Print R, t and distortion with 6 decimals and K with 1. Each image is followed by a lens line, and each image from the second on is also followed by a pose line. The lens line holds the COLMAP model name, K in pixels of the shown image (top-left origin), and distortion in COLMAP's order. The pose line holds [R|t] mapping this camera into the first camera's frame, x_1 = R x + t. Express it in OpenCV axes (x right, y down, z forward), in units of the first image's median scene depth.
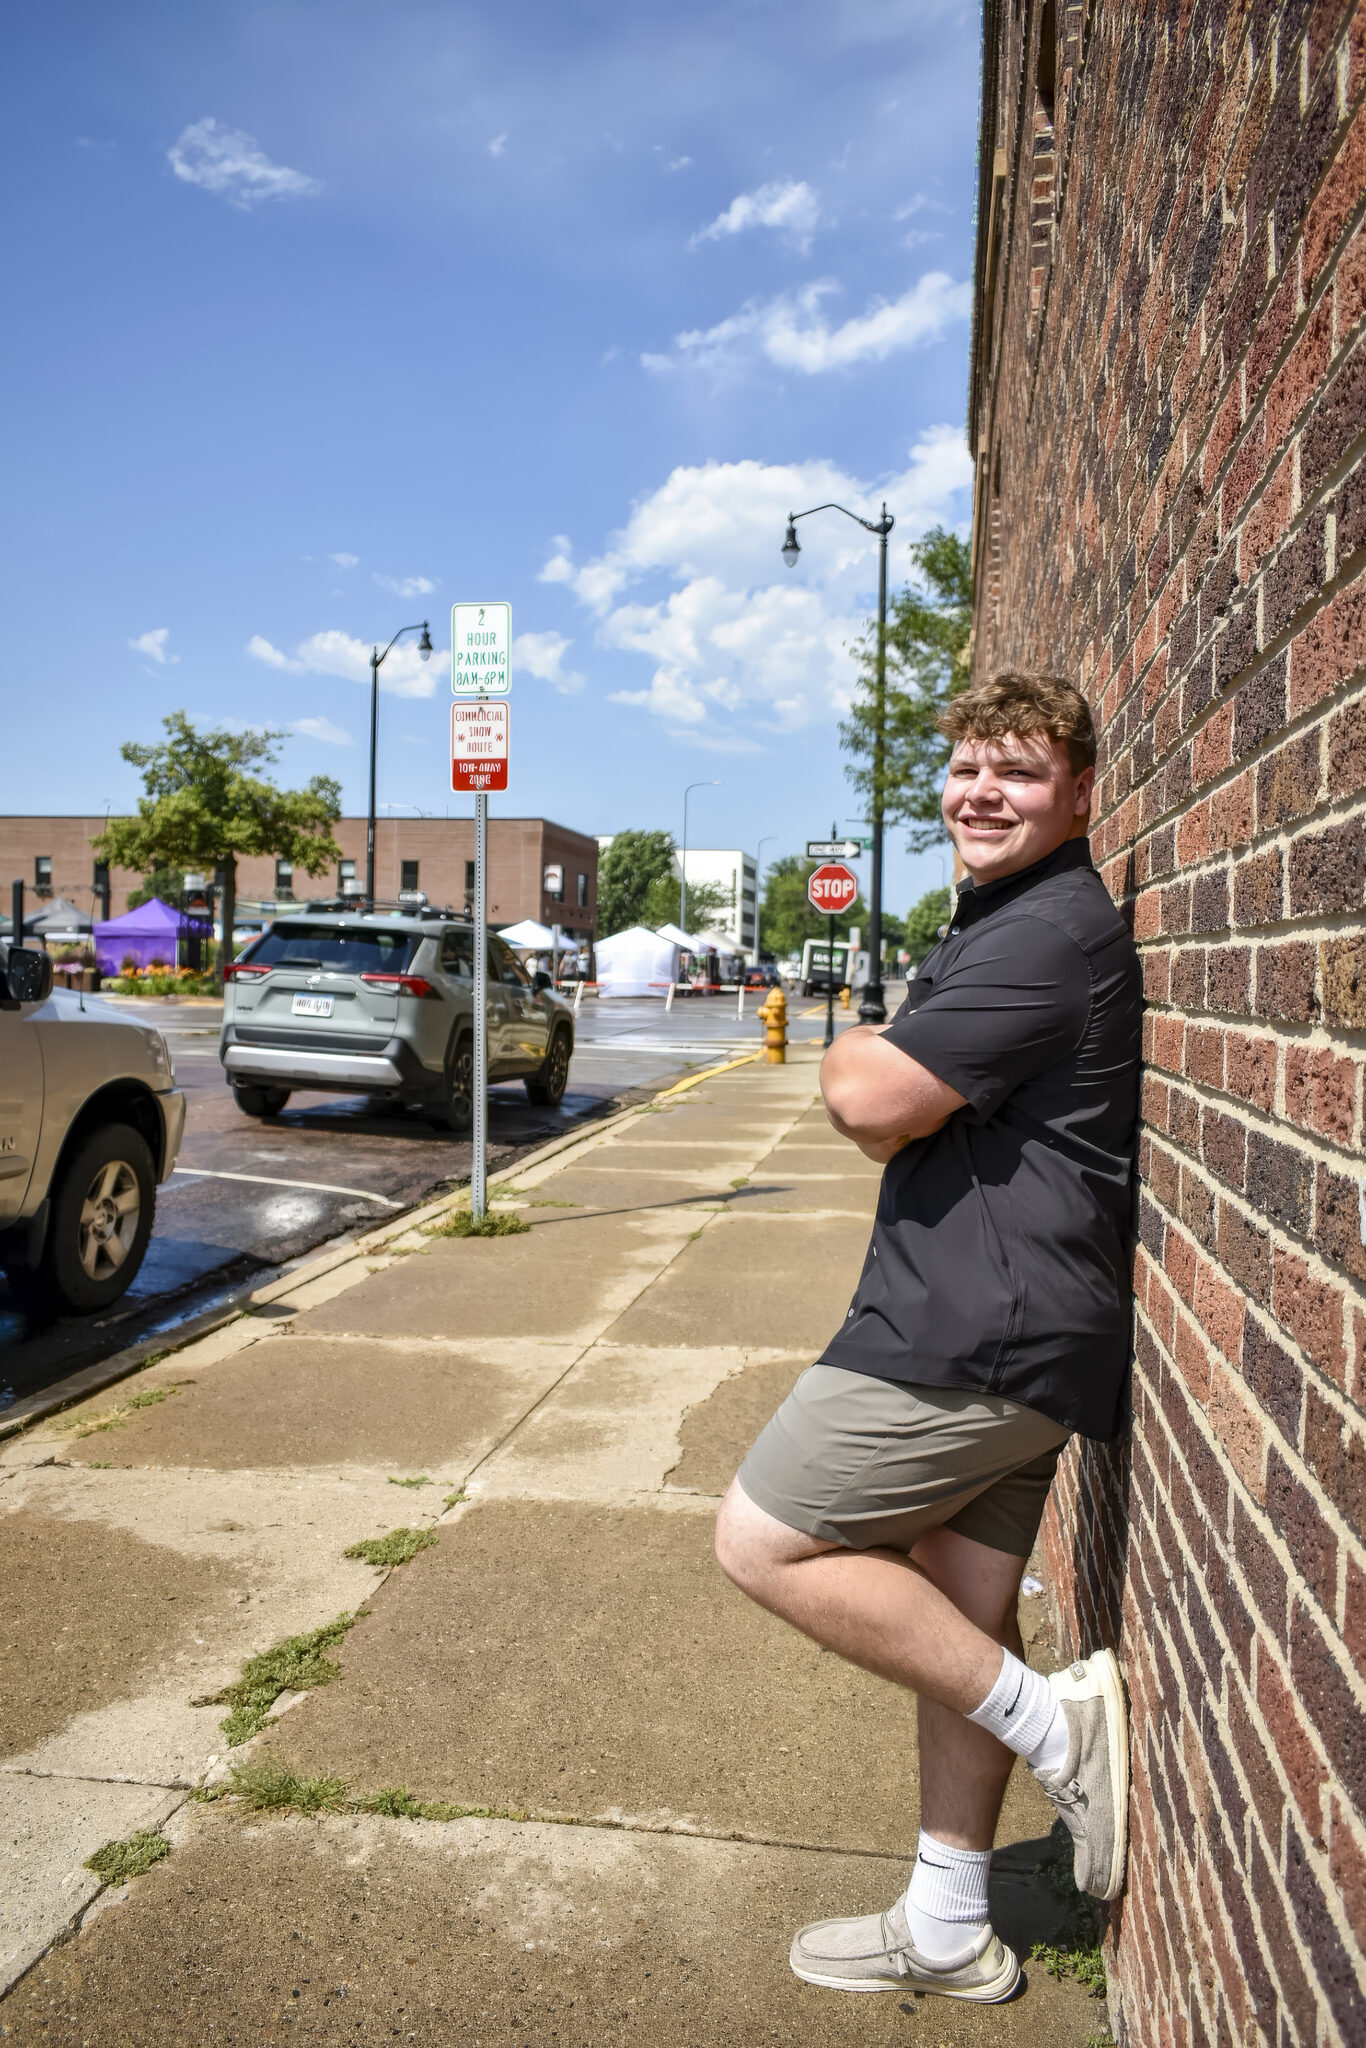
lens RADIAL K [[1625.8, 0, 678.2], [0, 1625.8, 1027.4], [0, 0, 1]] dist [-0.002078, 0.009086]
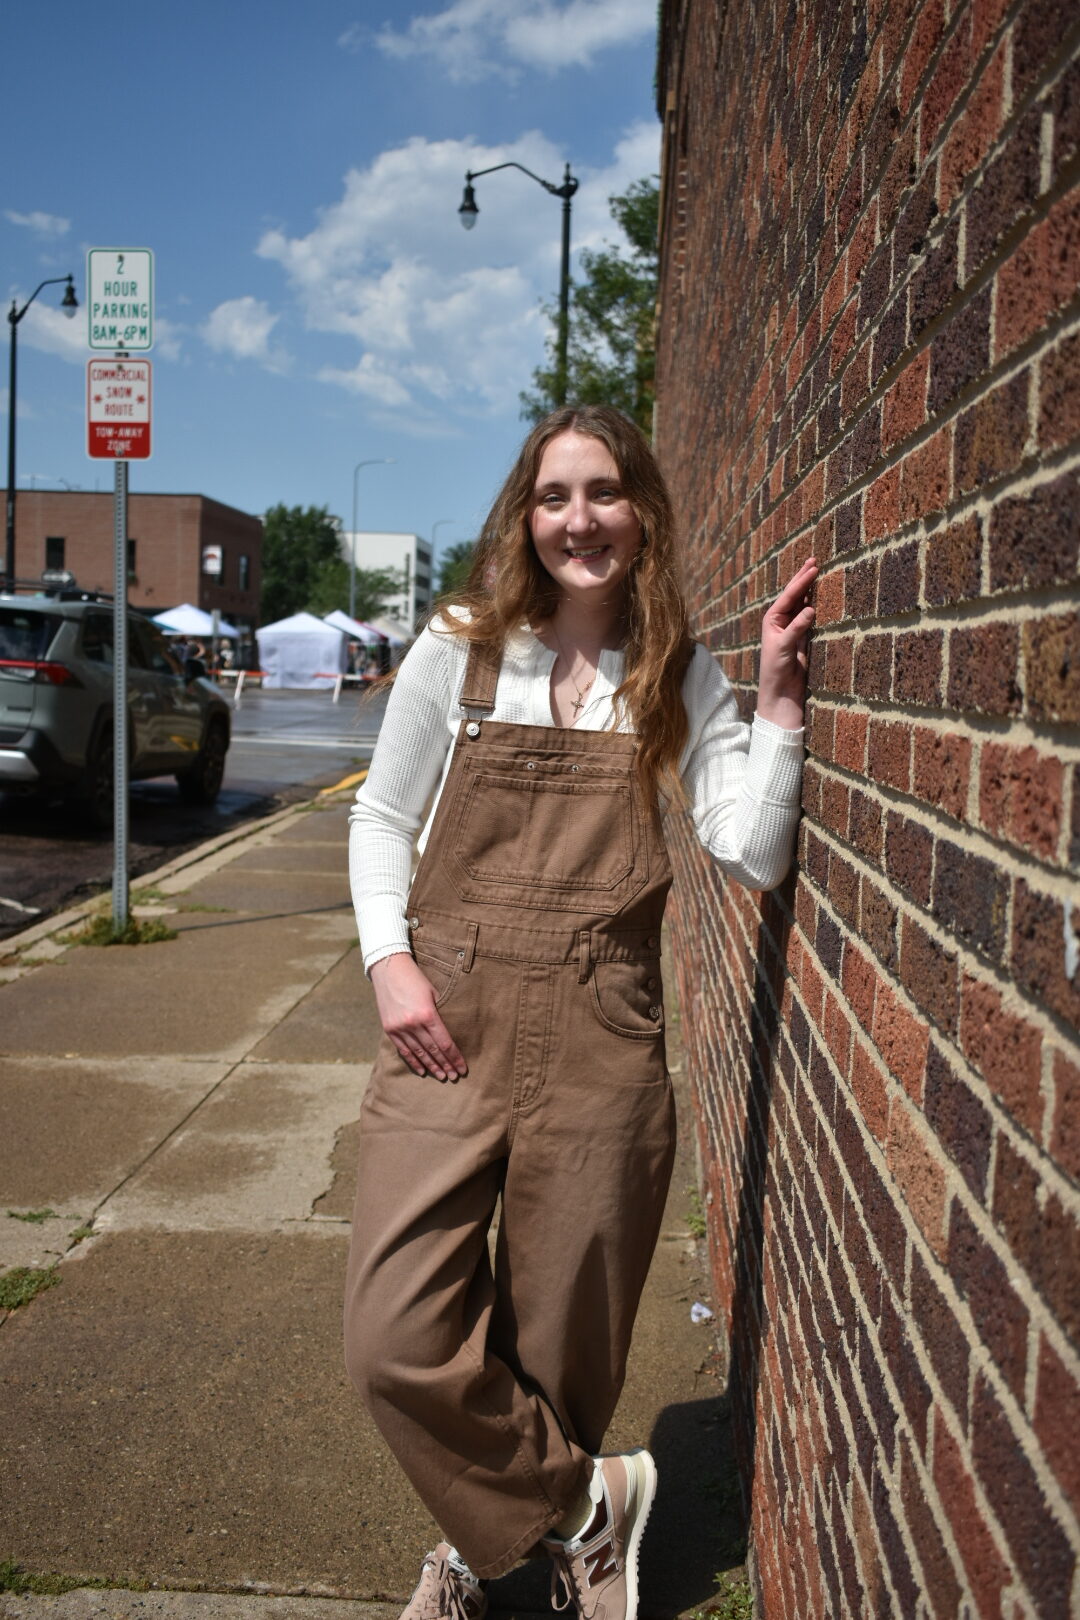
lens RADIAL K [[1624.3, 0, 542.4], [0, 1624.3, 807.0], [0, 0, 1]] dist [0.000161, 0.000000]
pose [[0.994548, 0.002962, 0.104234, 0.030256], [-0.008325, 0.998661, 0.051054, 0.001958], [-0.103944, -0.051643, 0.993242, 0.096764]]
